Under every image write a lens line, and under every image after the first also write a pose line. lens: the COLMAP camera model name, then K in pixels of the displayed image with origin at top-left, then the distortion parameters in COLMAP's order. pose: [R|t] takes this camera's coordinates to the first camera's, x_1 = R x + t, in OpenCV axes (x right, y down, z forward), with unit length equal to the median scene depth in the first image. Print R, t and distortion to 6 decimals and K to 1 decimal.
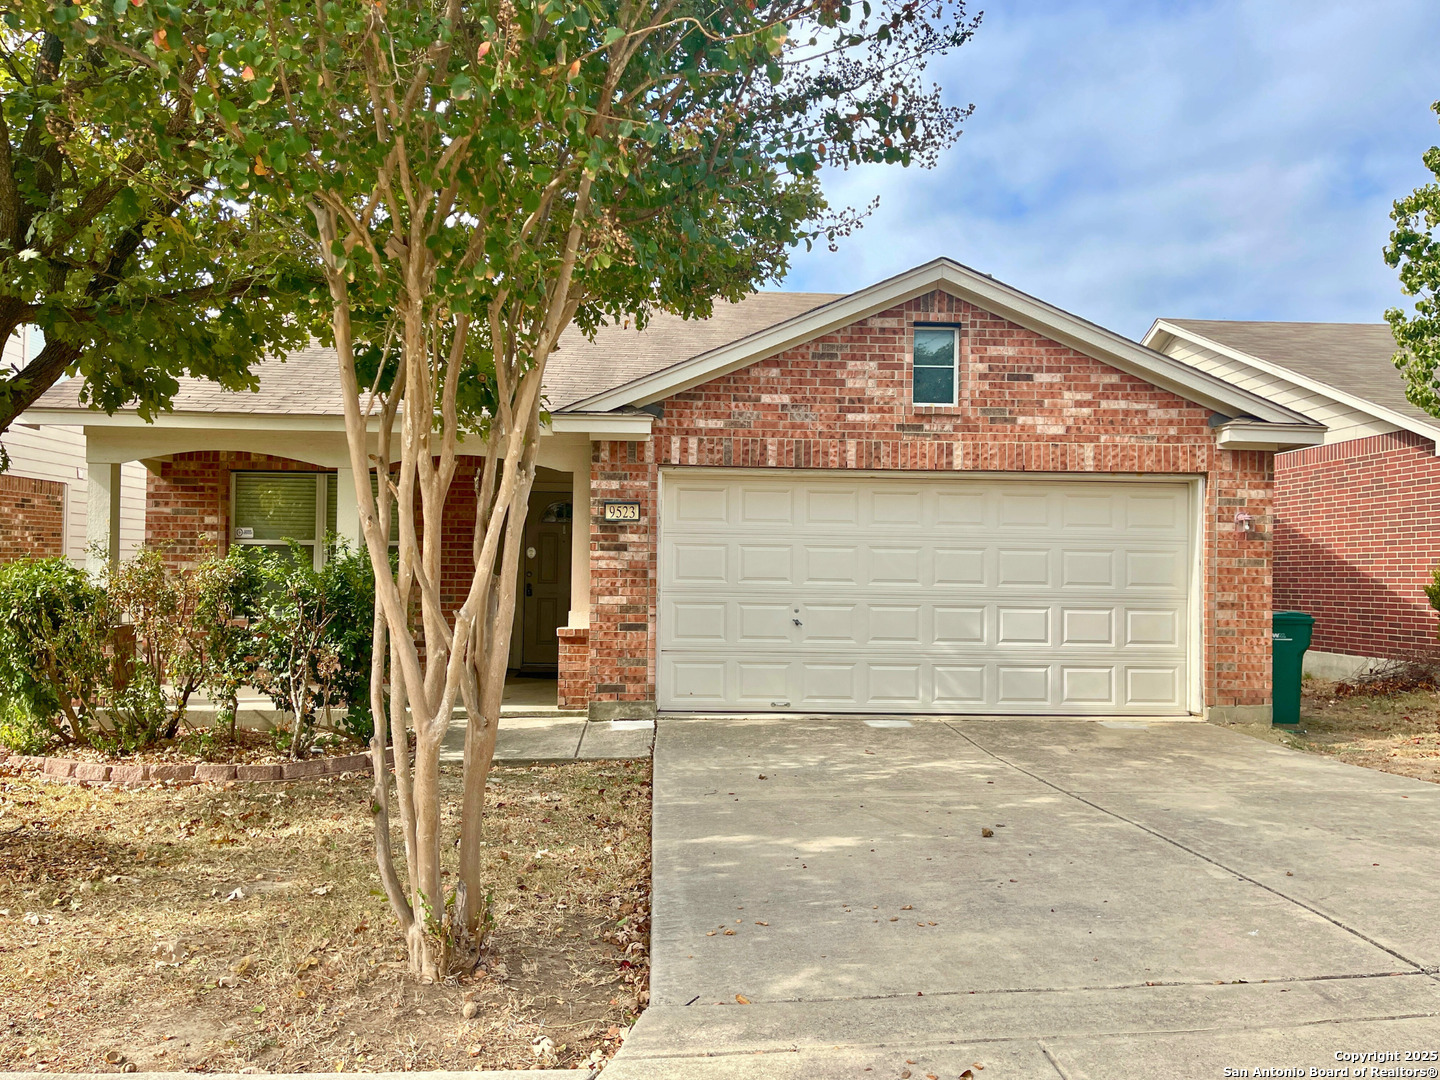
lens RADIAL K [[1083.4, 0, 720.0], [0, 1083.4, 540.0], [0, 0, 1]] dist [0.039559, -0.002361]
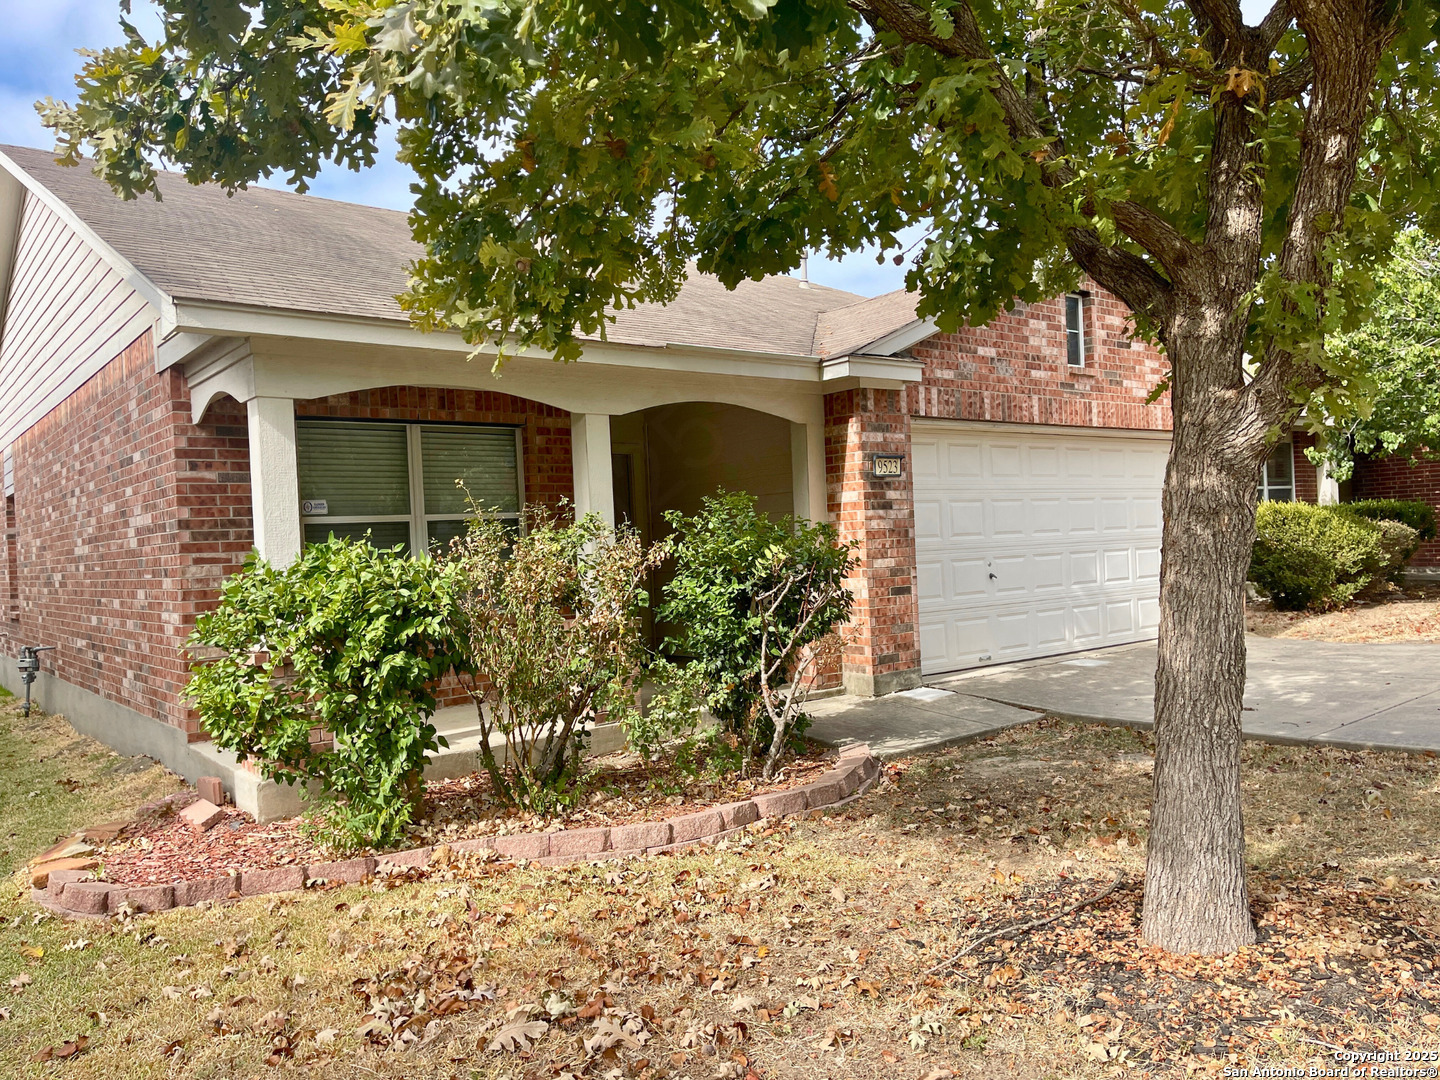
lens RADIAL K [[1083.4, 0, 720.0], [0, 1083.4, 540.0], [0, 0, 1]] dist [0.039559, -0.002361]
pose [[0.813821, -0.045752, 0.579312, -0.735947], [0.037712, 0.998953, 0.025916, 0.006985], [-0.579891, 0.000756, 0.814694, 0.330779]]
